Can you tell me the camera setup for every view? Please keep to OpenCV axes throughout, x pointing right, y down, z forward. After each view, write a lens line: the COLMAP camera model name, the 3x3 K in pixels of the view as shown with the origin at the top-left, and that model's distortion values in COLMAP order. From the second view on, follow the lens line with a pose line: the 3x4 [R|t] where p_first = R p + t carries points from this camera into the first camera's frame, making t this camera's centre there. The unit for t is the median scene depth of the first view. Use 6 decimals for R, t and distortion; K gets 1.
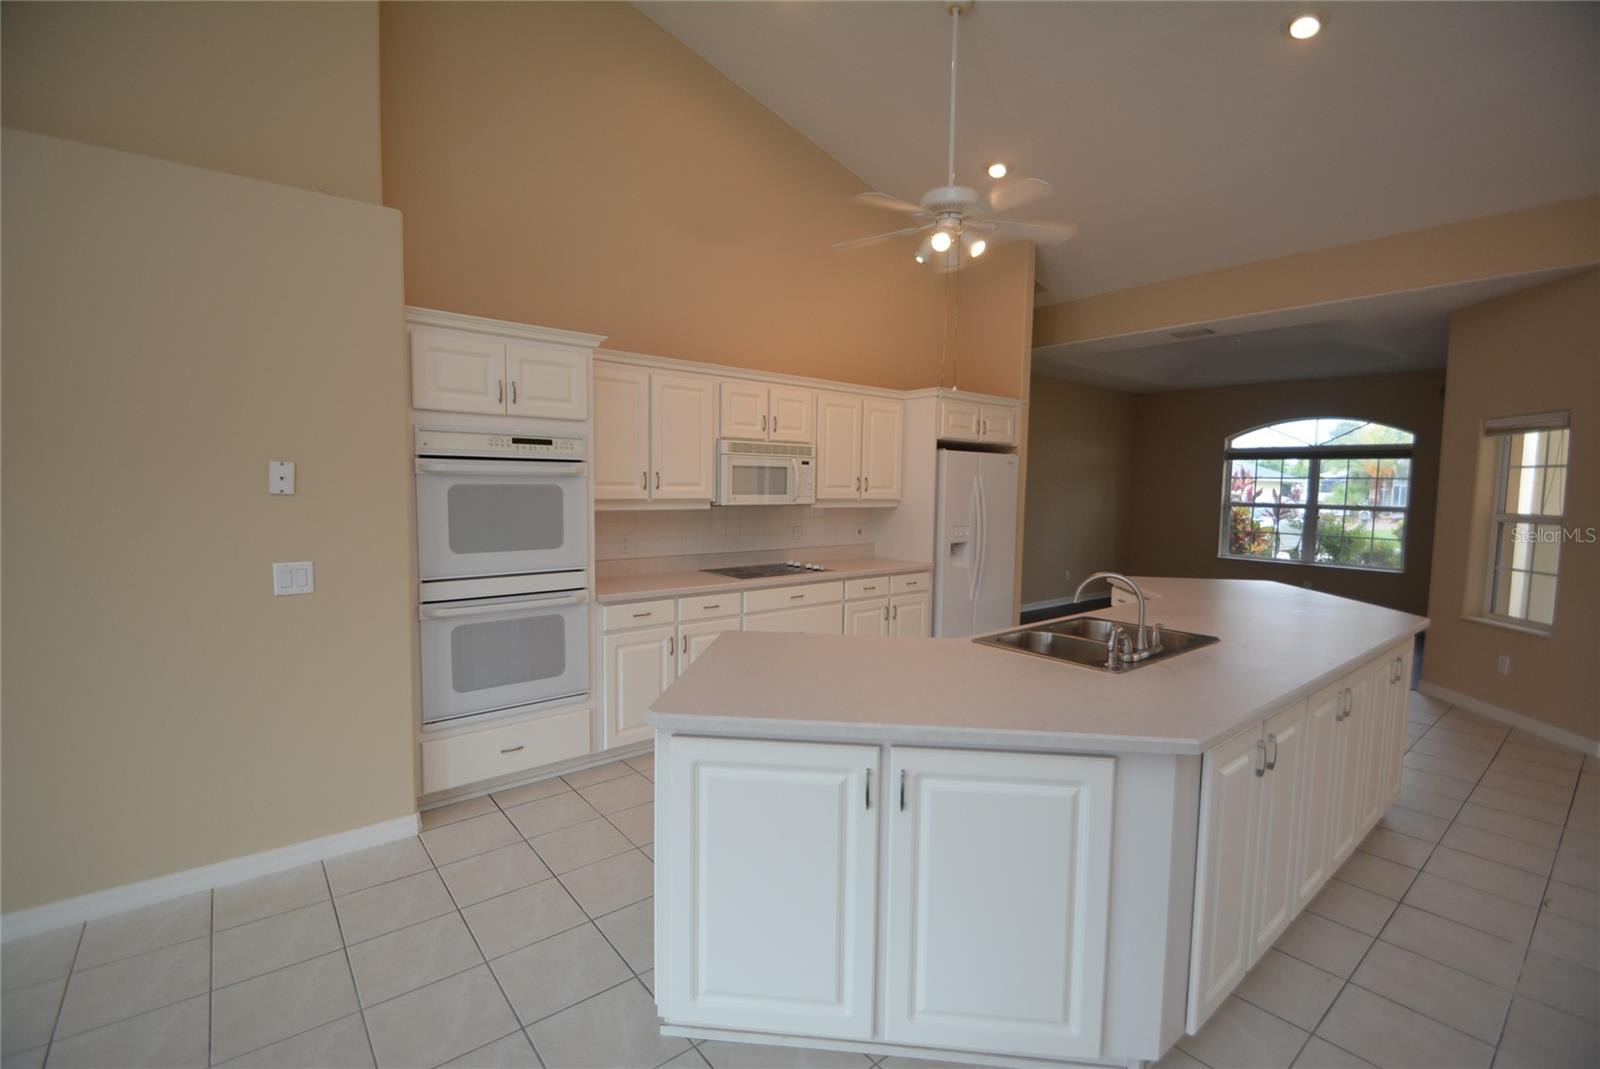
lens RADIAL K [[699.4, 0, 791.1], [0, 699.4, 539.0], [0, 0, 1]] dist [0.016440, -0.016527]
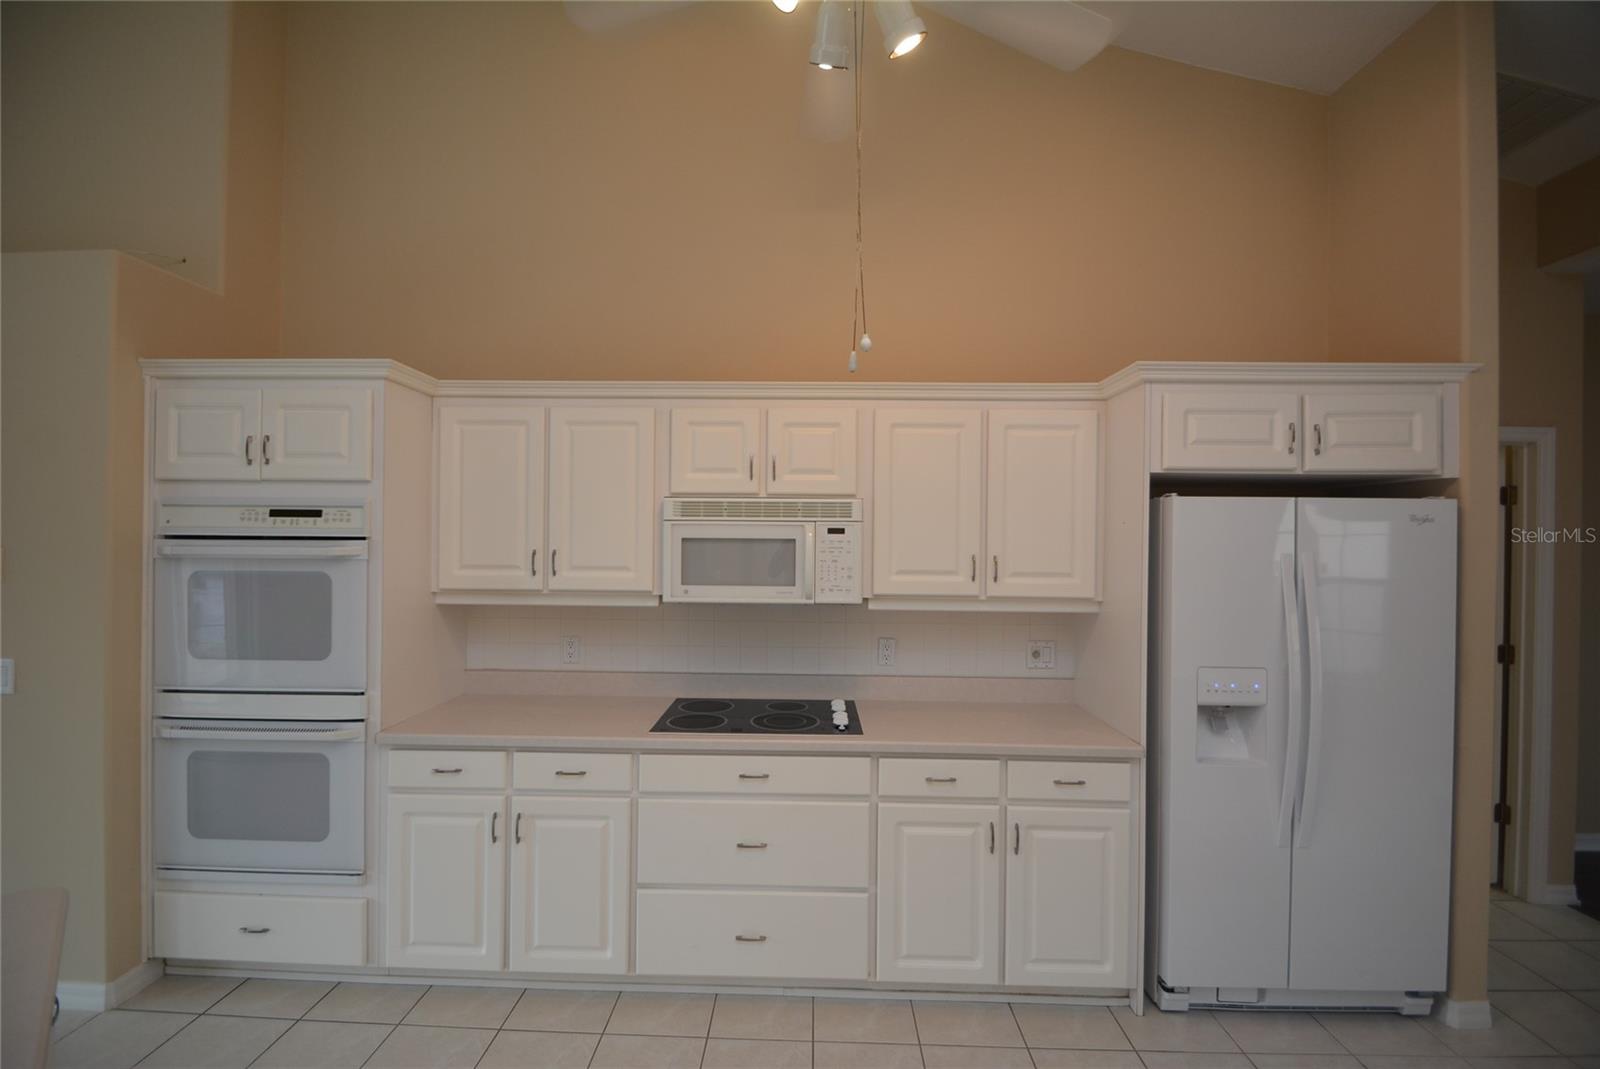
lens RADIAL K [[699.4, 0, 791.1], [0, 699.4, 539.0], [0, 0, 1]] dist [0.016440, -0.016527]
pose [[0.759409, -0.006237, -0.650584, 0.367047], [-0.050275, 0.996402, -0.068238, -0.062795], [0.648668, 0.084529, 0.756363, 0.558754]]
